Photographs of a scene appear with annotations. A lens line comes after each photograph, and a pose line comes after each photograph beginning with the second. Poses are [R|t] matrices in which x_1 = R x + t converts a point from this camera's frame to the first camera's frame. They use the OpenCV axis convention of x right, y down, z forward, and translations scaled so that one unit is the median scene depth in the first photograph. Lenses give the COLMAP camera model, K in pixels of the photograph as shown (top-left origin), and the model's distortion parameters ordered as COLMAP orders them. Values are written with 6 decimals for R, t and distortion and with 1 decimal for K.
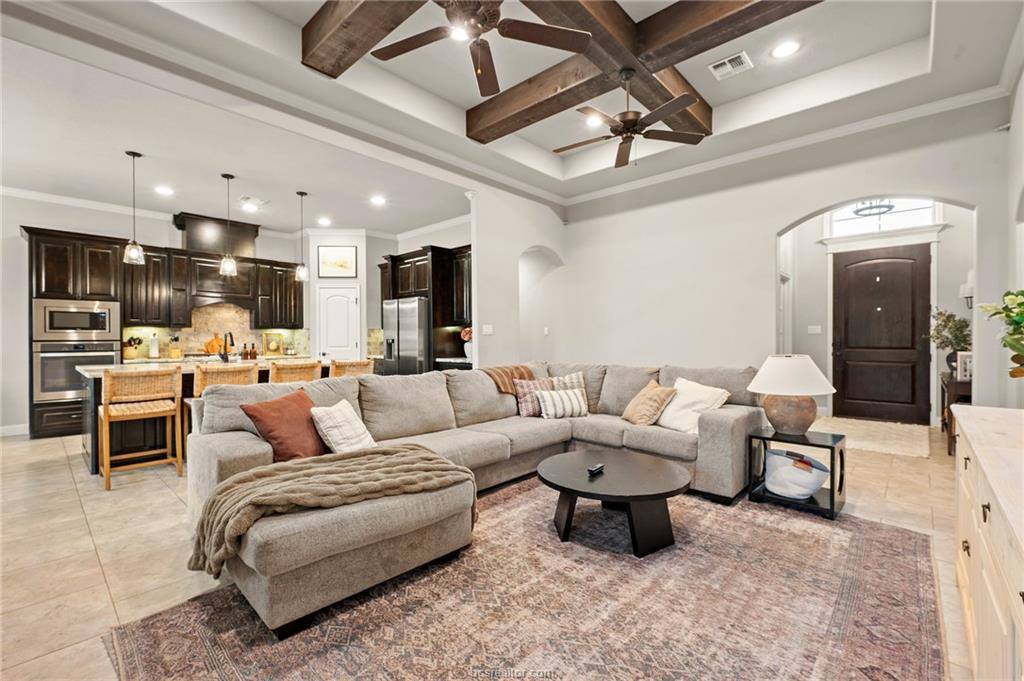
lens RADIAL K [[441.0, 0, 515.3], [0, 441.0, 338.4], [0, 0, 1]] dist [0.000757, -0.000085]
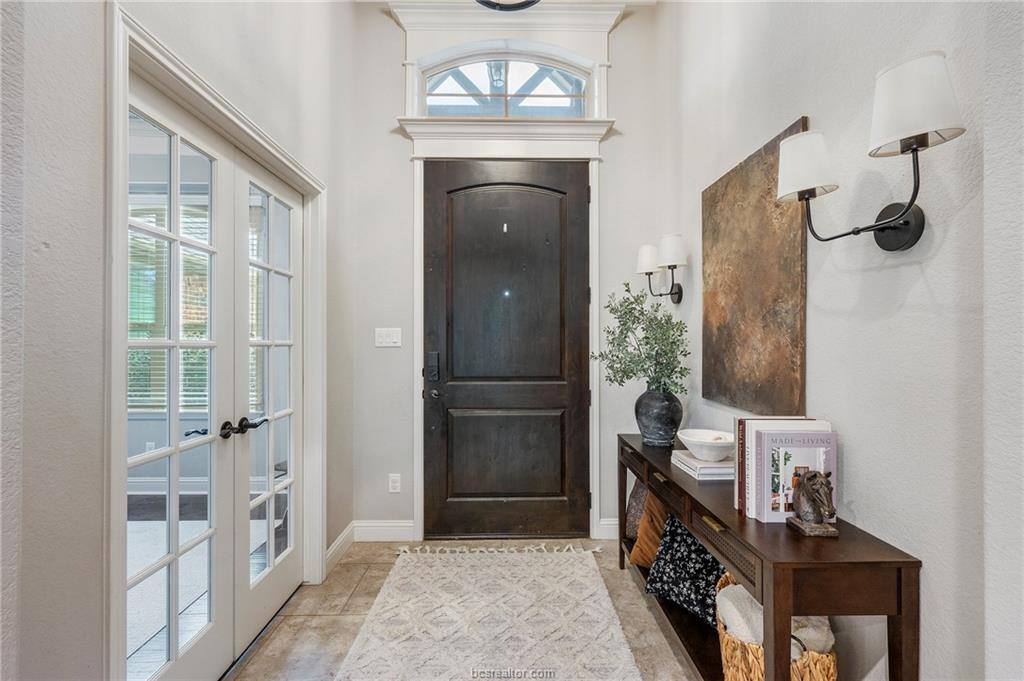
lens RADIAL K [[466.1, 0, 512.0], [0, 466.1, 340.5], [0, 0, 1]] dist [0.000306, -0.000013]
pose [[0.724295, 0.000288, 0.689490, 0.493259], [0.000386, 1.000000, -0.000824, -0.016558], [-0.689490, 0.000863, 0.724295, 0.644172]]
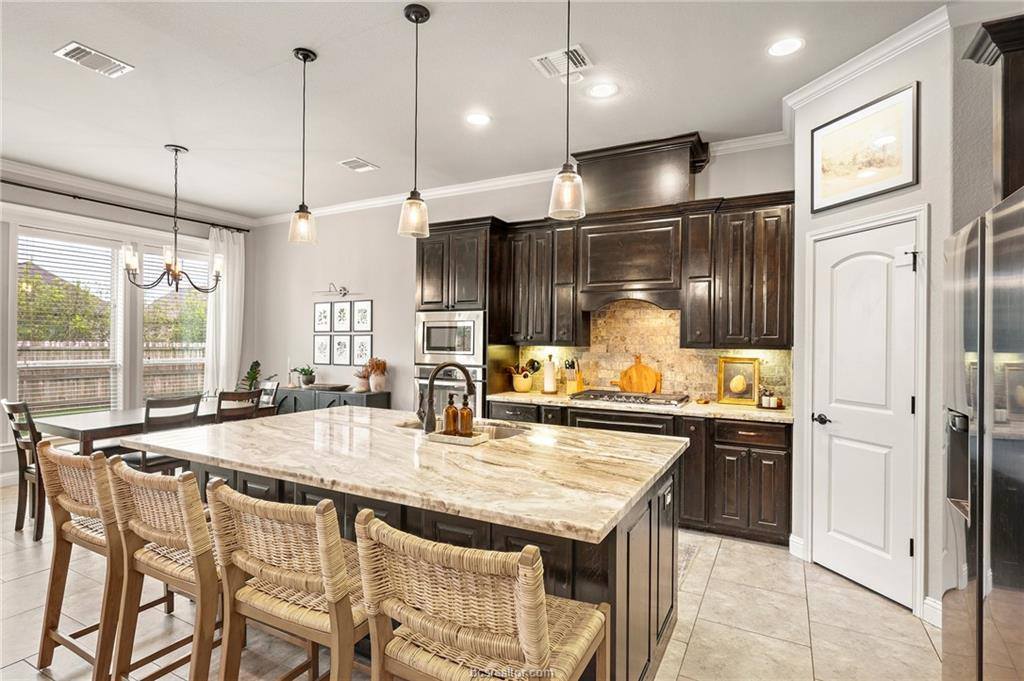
lens RADIAL K [[508.9, 0, 514.3], [0, 508.9, 342.0], [0, 0, 1]] dist [0.001416, 0.000270]
pose [[0.249013, 0.005308, -0.968486, -0.104604], [-0.010261, 0.999943, 0.002842, -0.032517], [0.968446, 0.009230, 0.249053, 0.770946]]
